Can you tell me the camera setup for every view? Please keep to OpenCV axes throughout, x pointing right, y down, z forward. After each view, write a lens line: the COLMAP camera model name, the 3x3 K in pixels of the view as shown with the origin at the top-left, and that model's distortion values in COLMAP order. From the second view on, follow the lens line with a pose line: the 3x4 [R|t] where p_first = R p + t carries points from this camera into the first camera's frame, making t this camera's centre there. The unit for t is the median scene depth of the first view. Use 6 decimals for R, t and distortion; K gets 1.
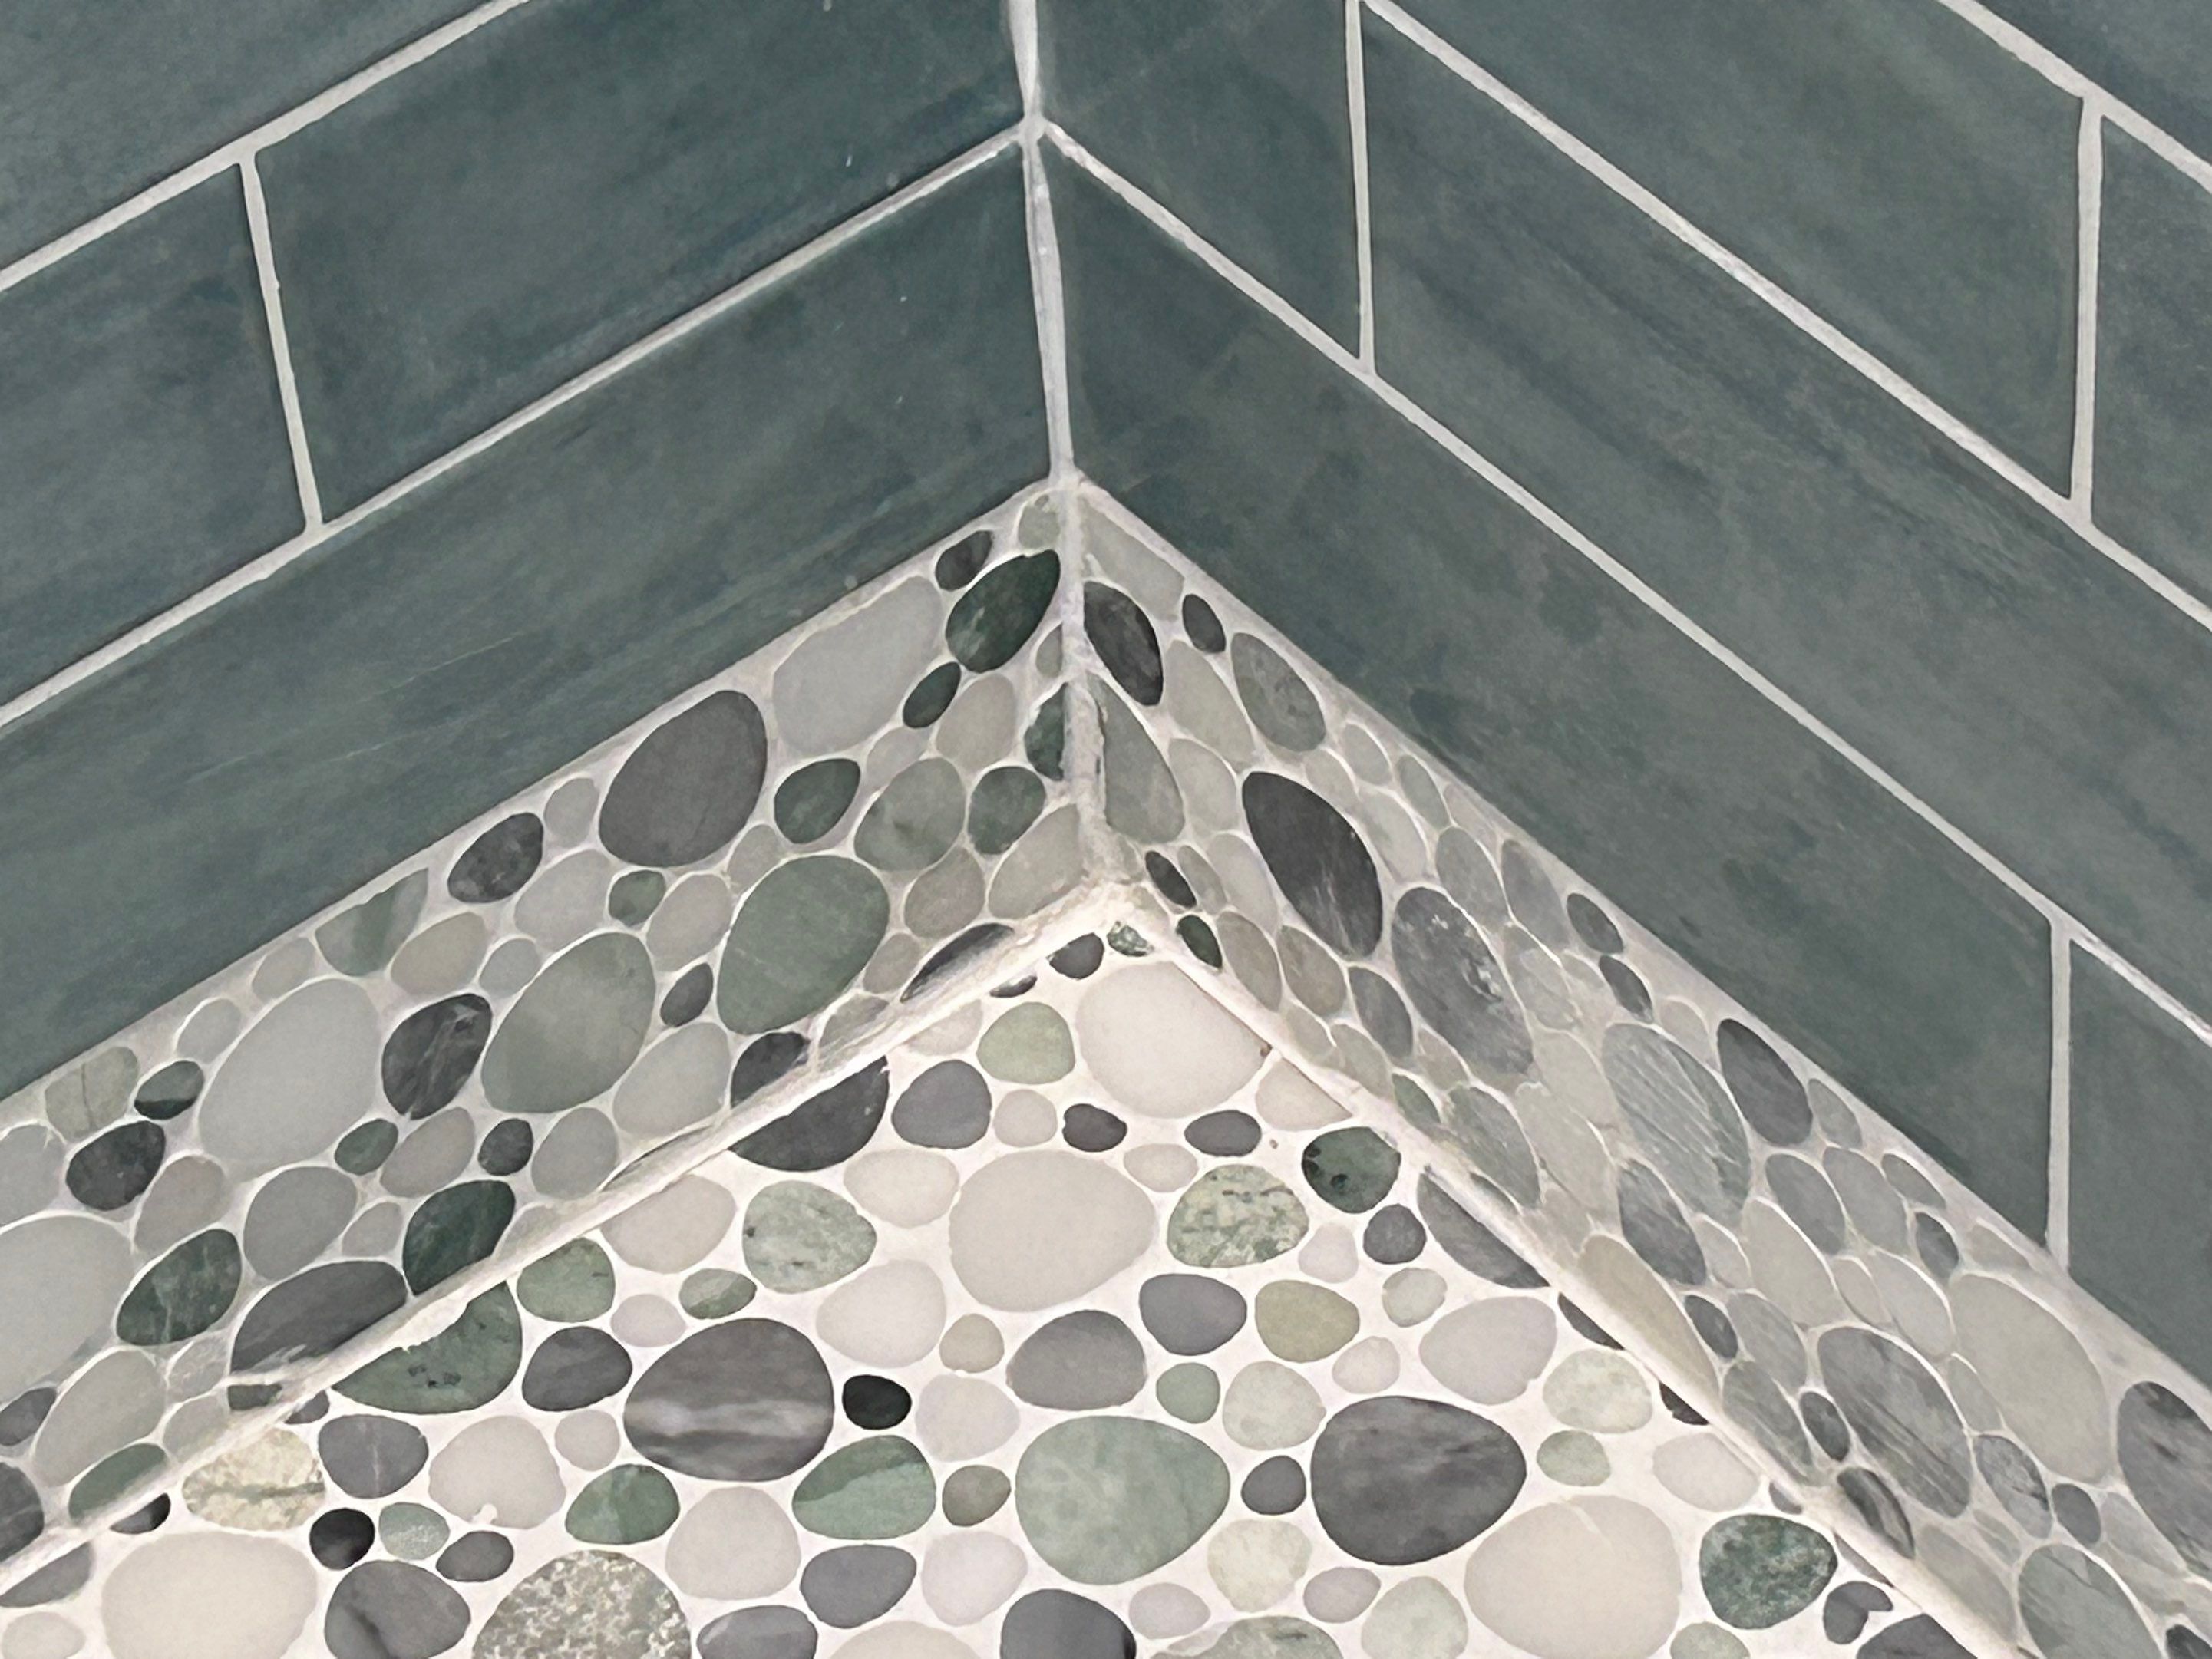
lens RADIAL K [[8209.5, 0, 1180.8], [0, 8209.5, 829.4], [0, 0, 1]] dist [0.156786, -3.993019]
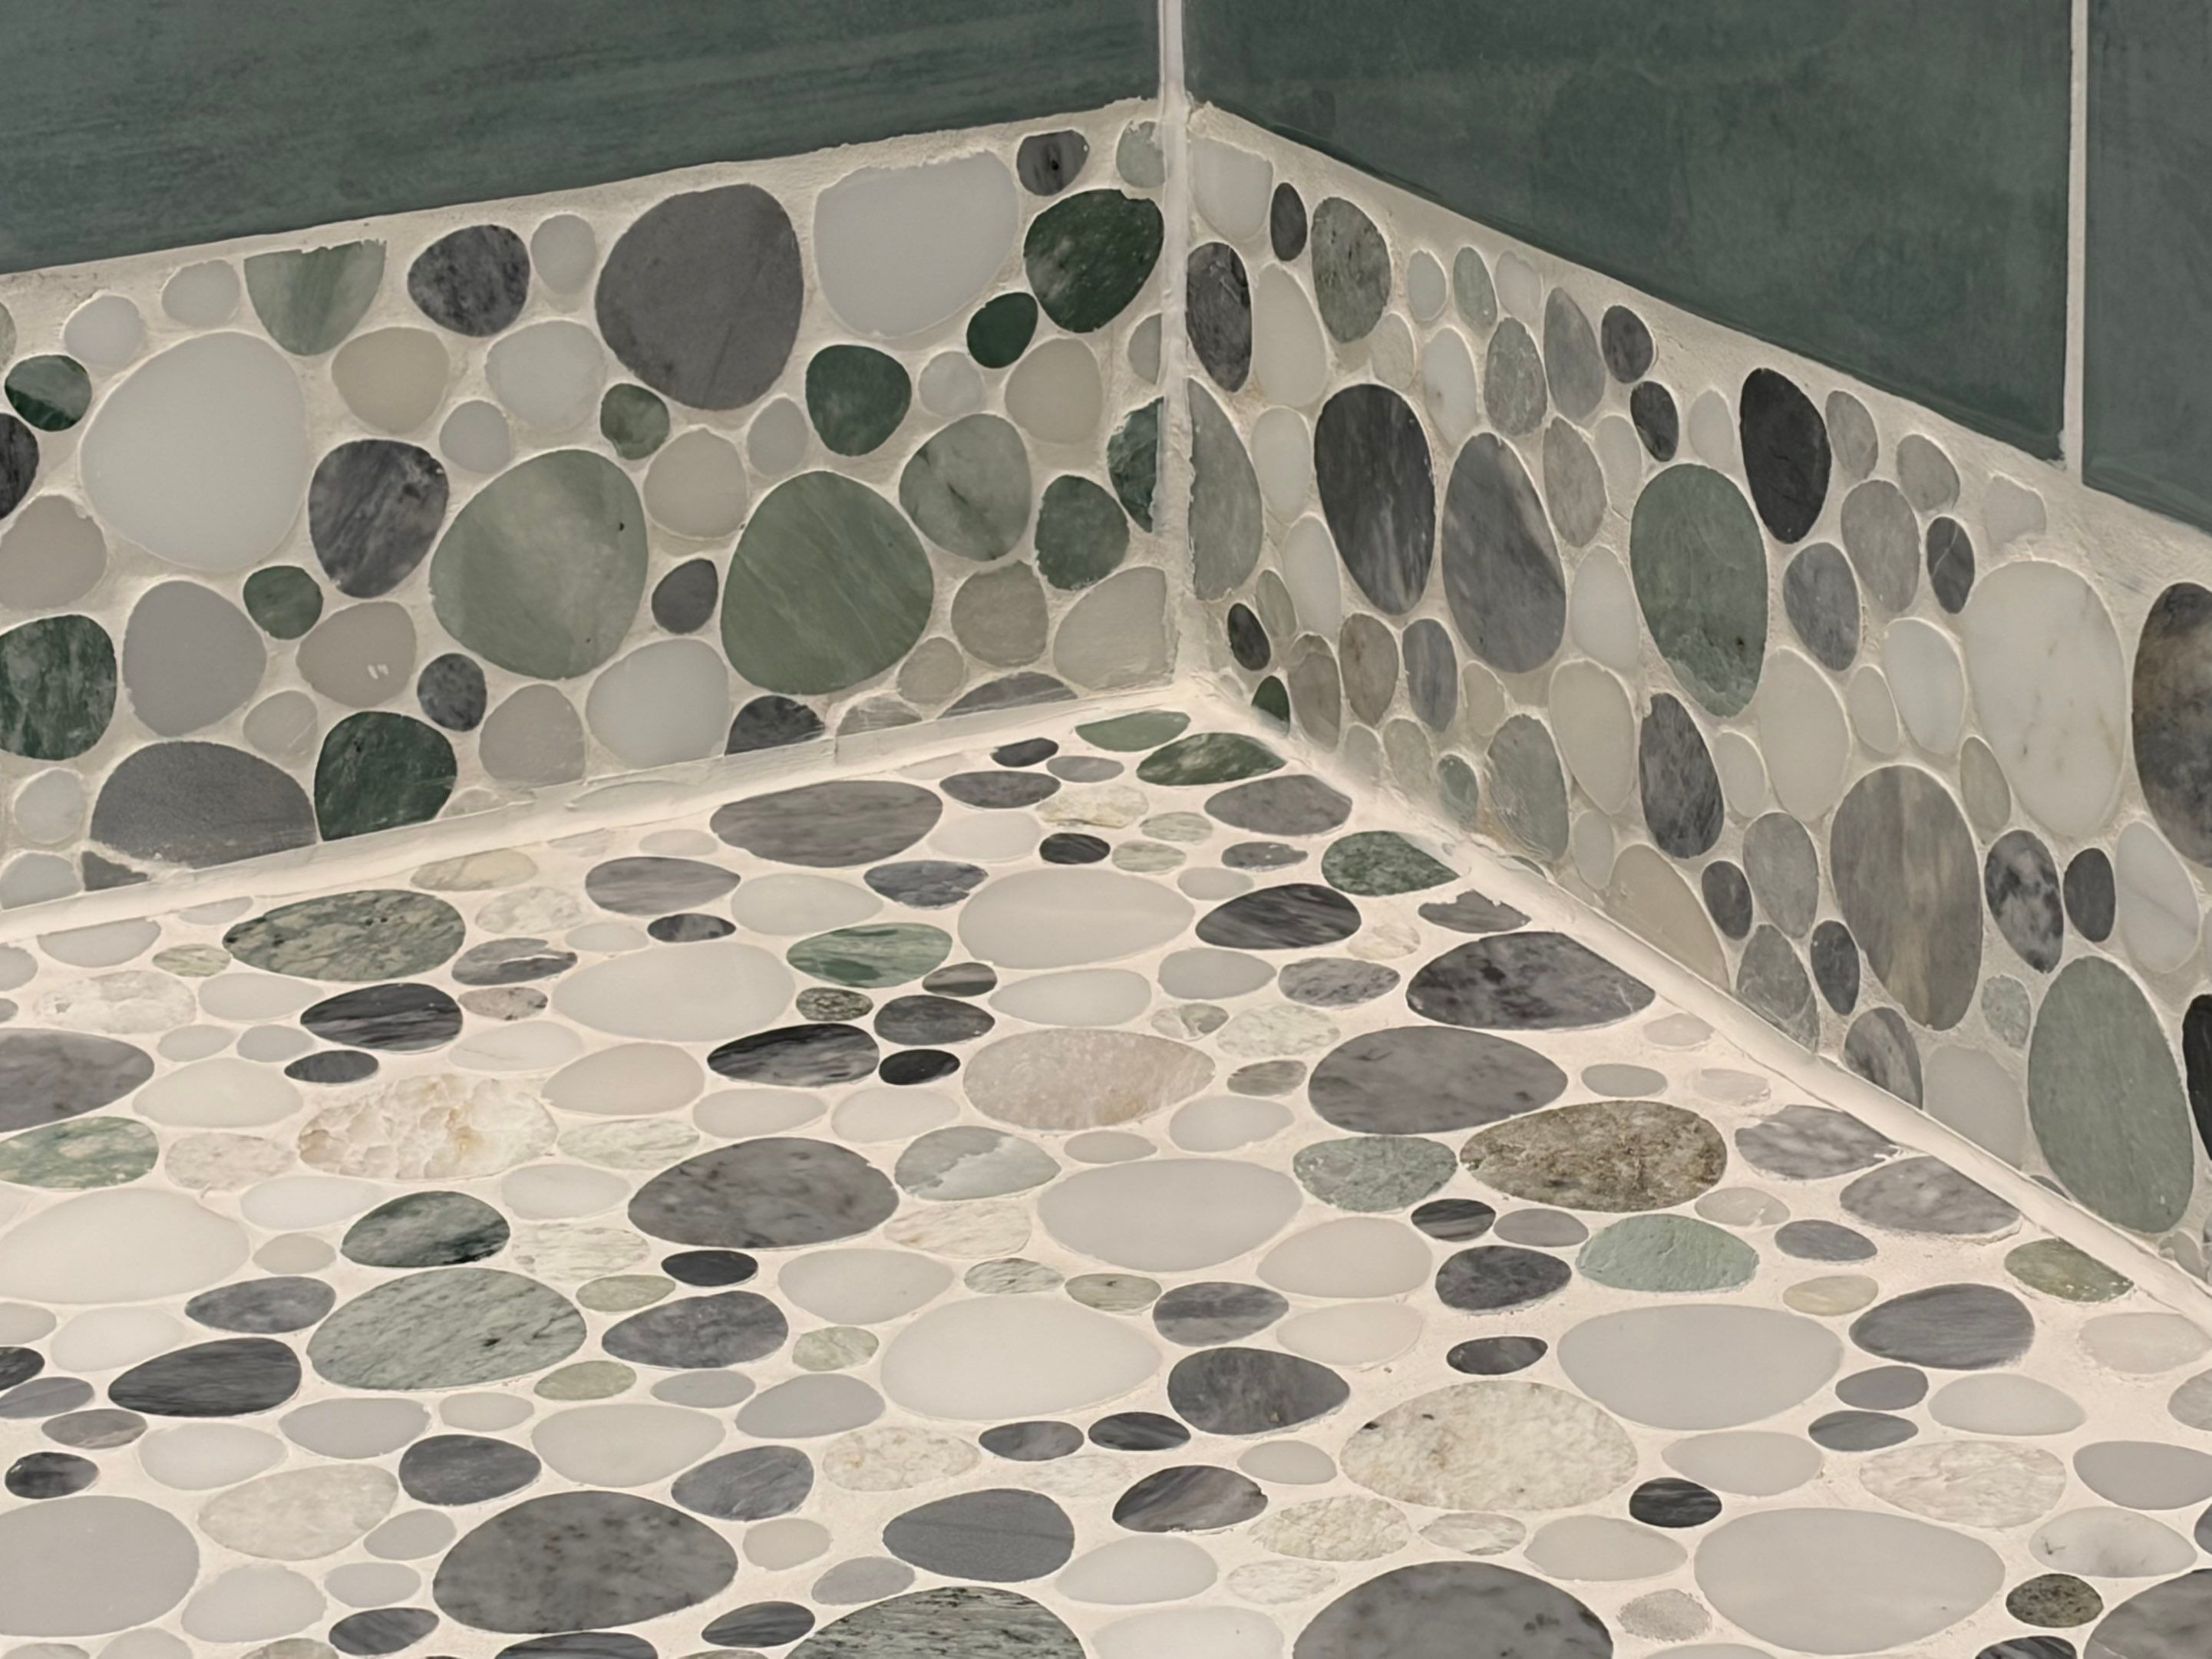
lens RADIAL K [[6324.3, 0, 1187.2], [0, 6324.3, 829.8], [0, 0, 1]] dist [0.064497, 0.779378]
pose [[0.979974, 0.098302, -0.173169, 0.120005], [-0.162326, 0.898069, -0.408806, 0.324775], [0.115331, 0.428729, 0.896041, 0.388419]]
